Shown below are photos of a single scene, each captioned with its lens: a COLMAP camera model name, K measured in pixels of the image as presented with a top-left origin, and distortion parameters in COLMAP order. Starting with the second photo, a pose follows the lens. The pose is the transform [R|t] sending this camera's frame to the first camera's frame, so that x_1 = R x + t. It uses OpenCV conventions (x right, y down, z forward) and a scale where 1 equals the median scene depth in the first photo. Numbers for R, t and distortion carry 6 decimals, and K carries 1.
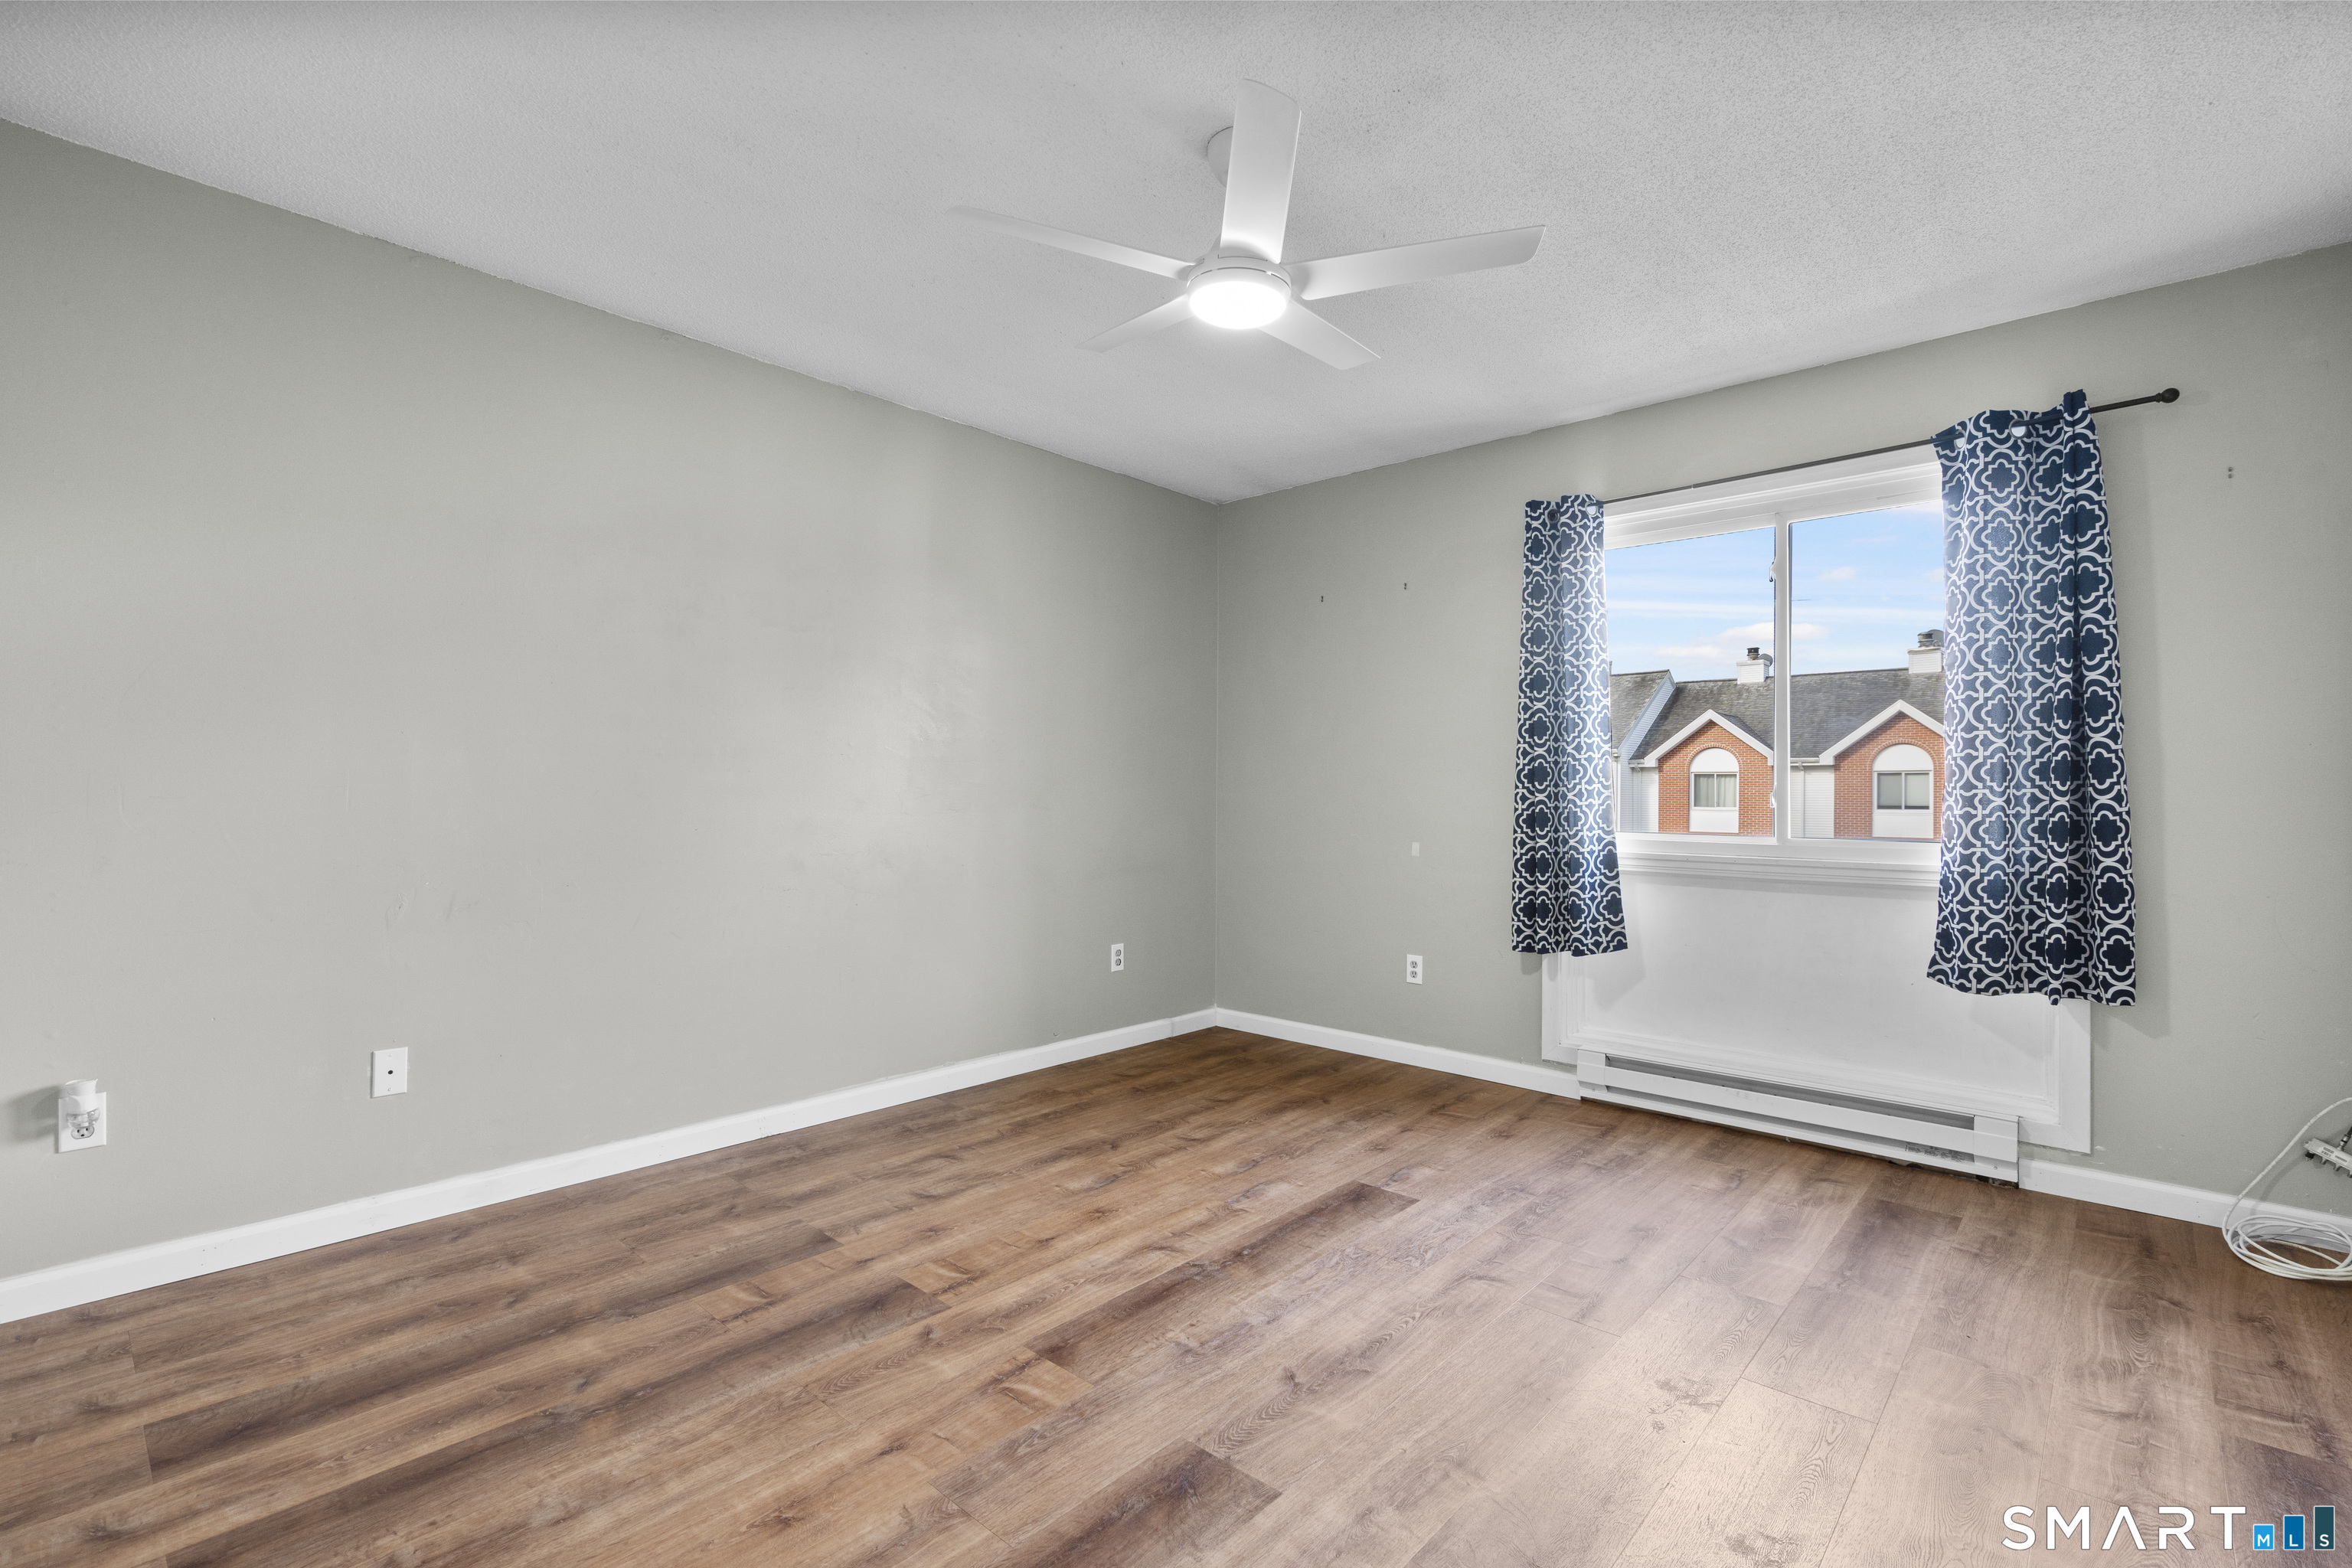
lens RADIAL K [[1054.2, 0, 1174.2], [0, 1054.2, 787.5], [0, 0, 1]] dist [-0.010031, 0.005084]
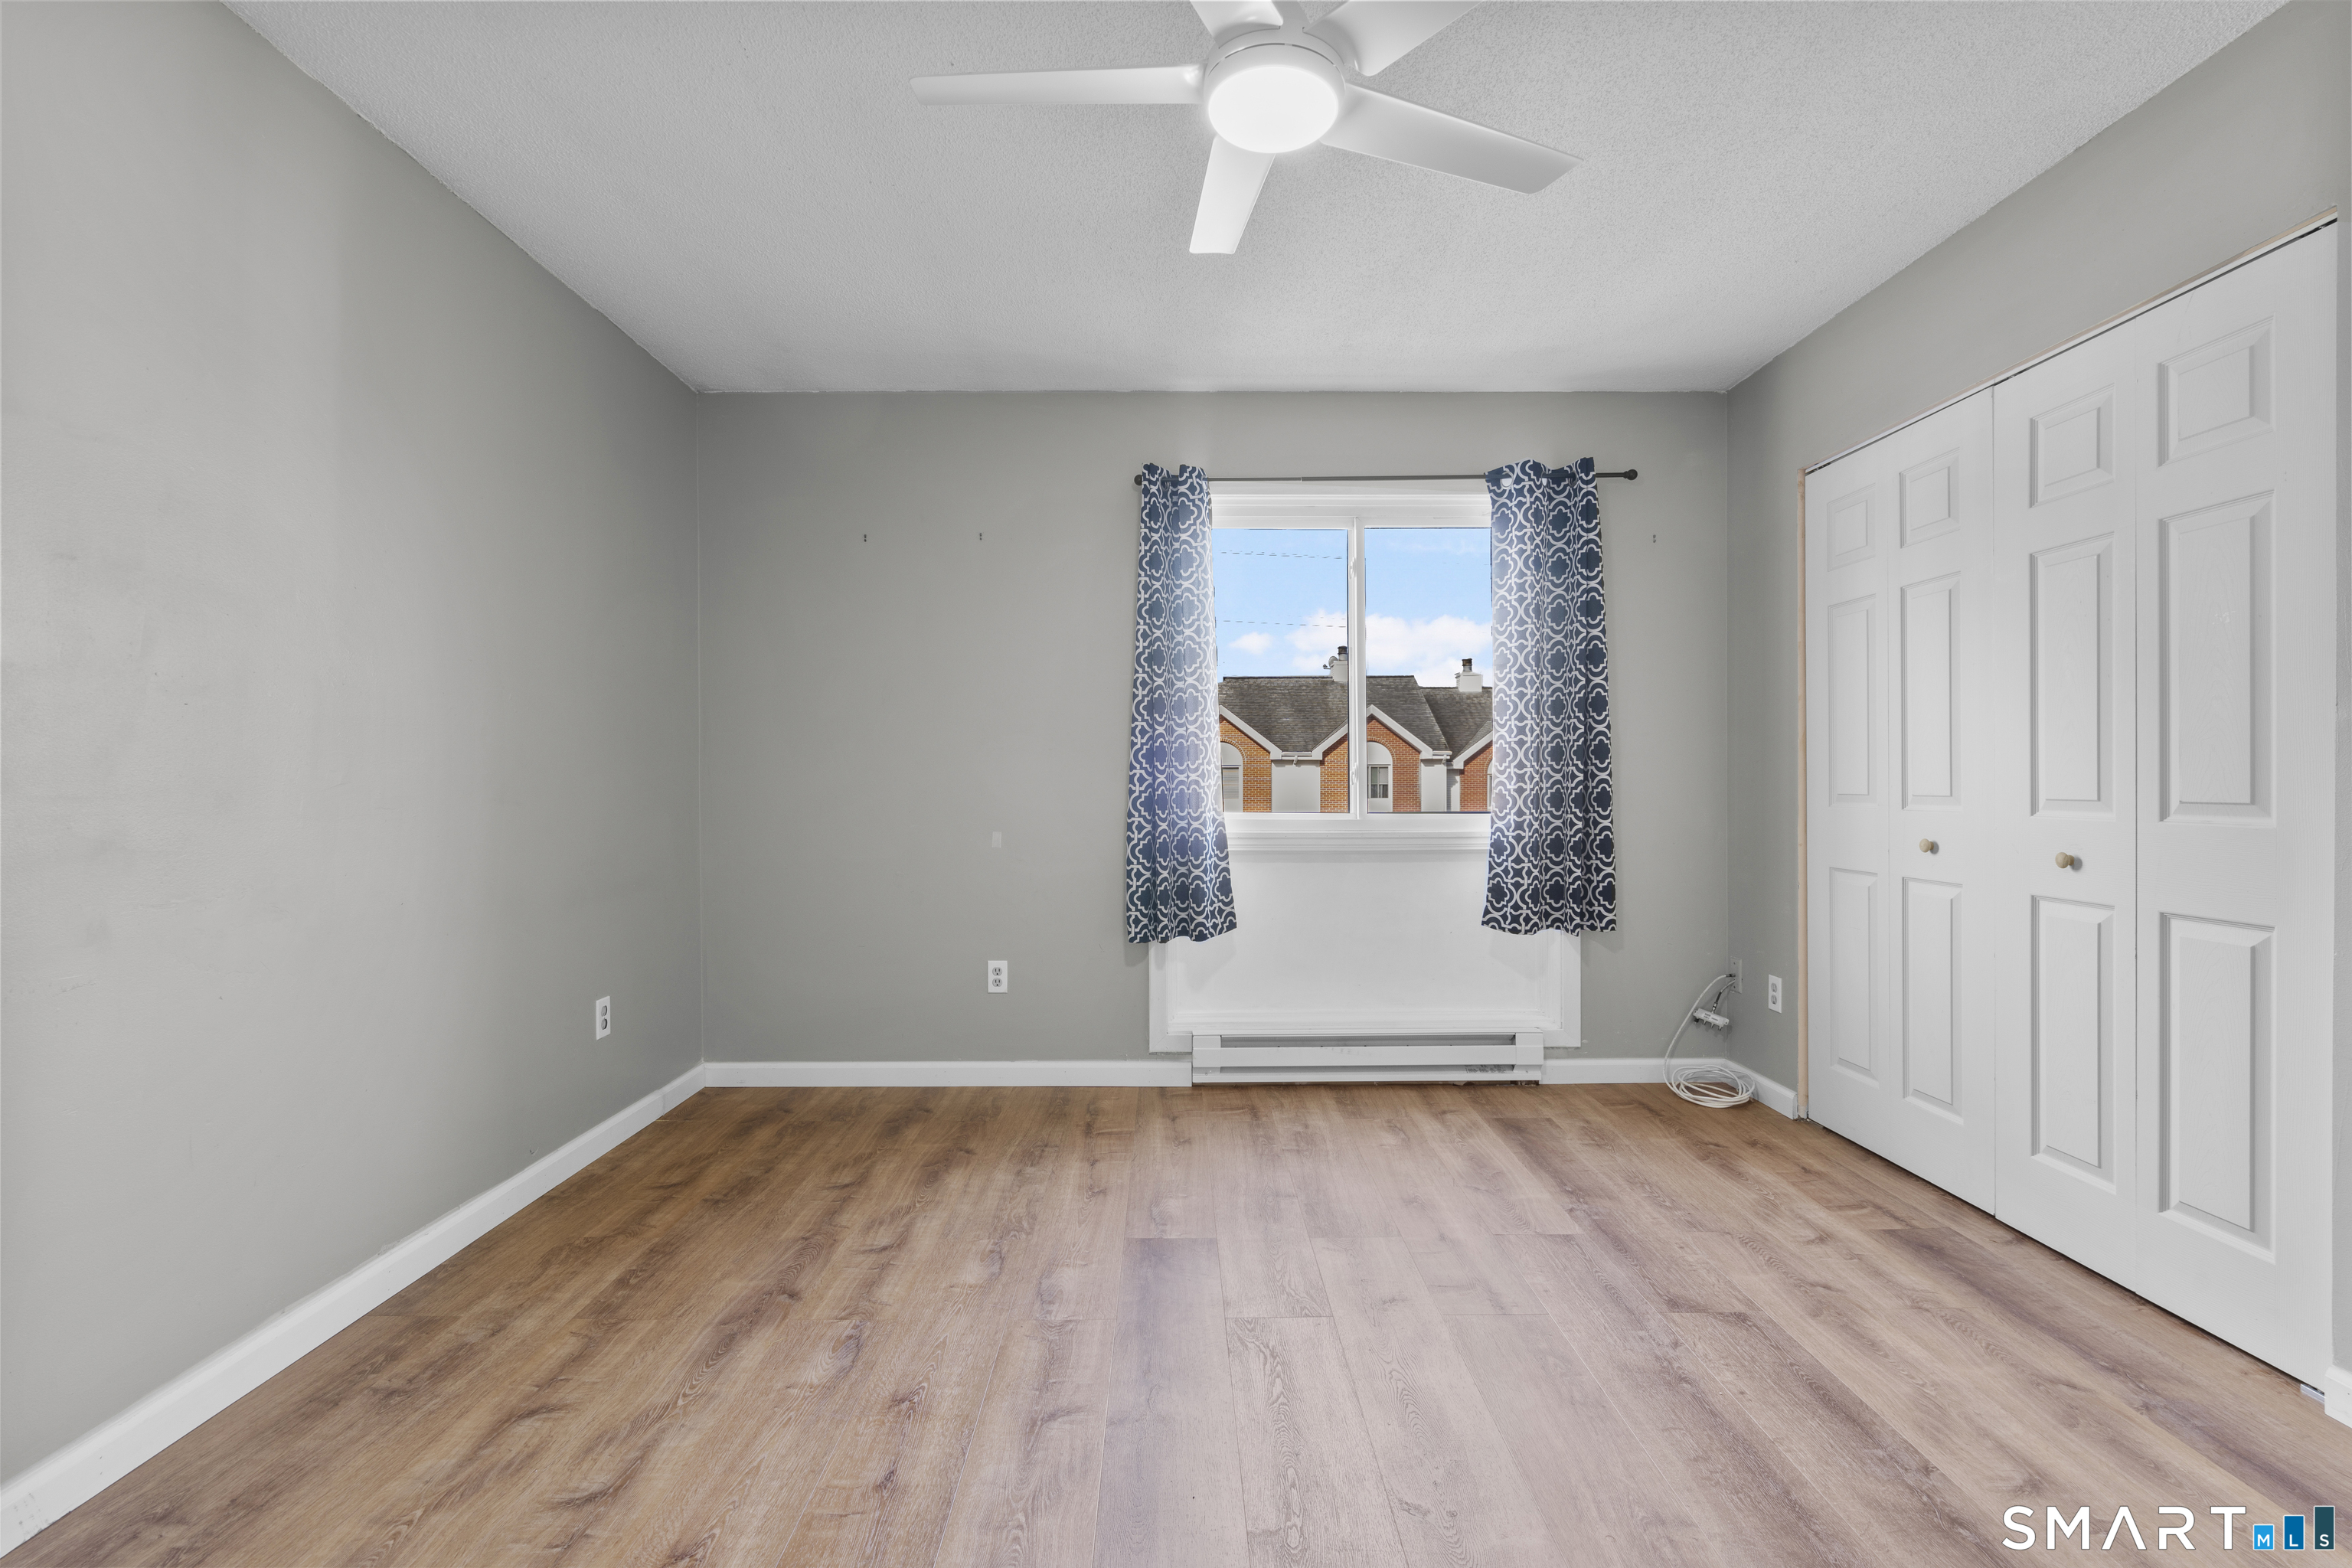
lens RADIAL K [[1054.2, 0, 1174.2], [0, 1054.2, 787.5], [0, 0, 1]] dist [-0.010031, 0.005084]
pose [[0.733985, -0.013635, 0.679029, -0.361845], [0.004620, 0.999876, 0.015083, 0.003955], [-0.679150, -0.007933, 0.733957, 0.364887]]
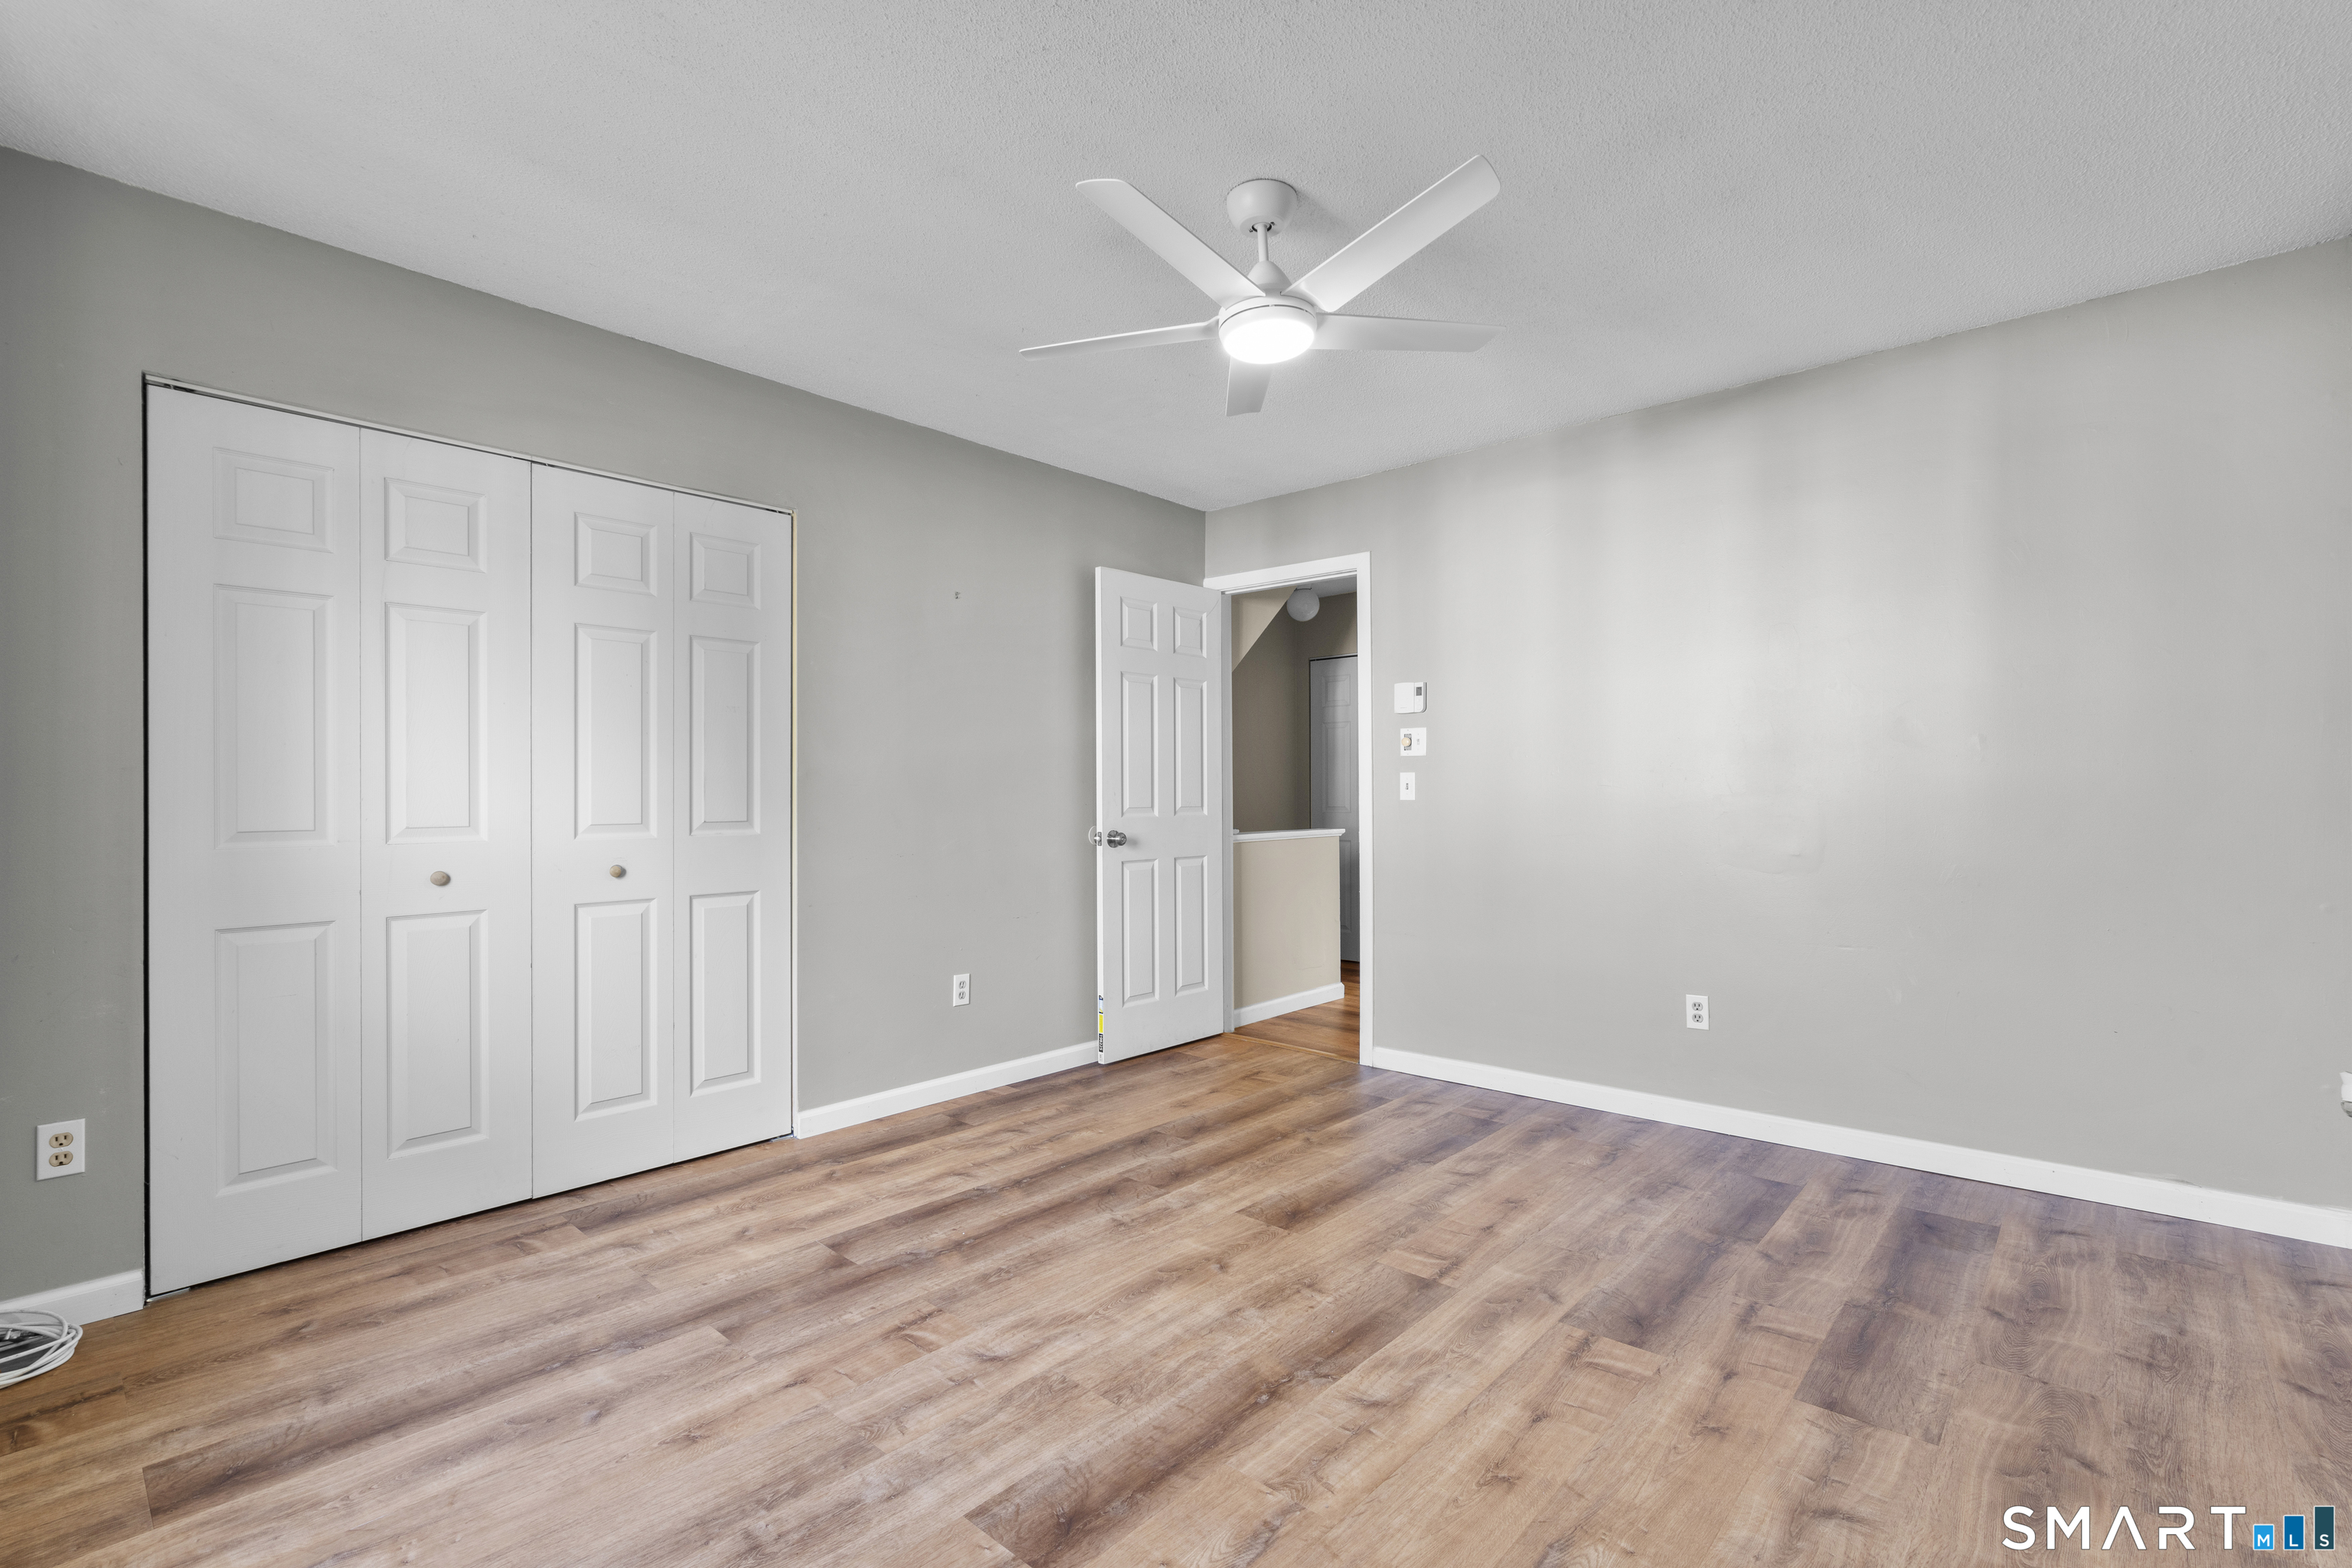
lens RADIAL K [[1054.2, 0, 1174.2], [0, 1054.2, 787.5], [0, 0, 1]] dist [-0.010031, 0.005084]
pose [[-0.999985, -0.001346, -0.005381, 0.116860], [-0.001282, 0.999928, -0.011889, 0.003566], [0.005396, -0.011882, -0.999915, 1.495230]]
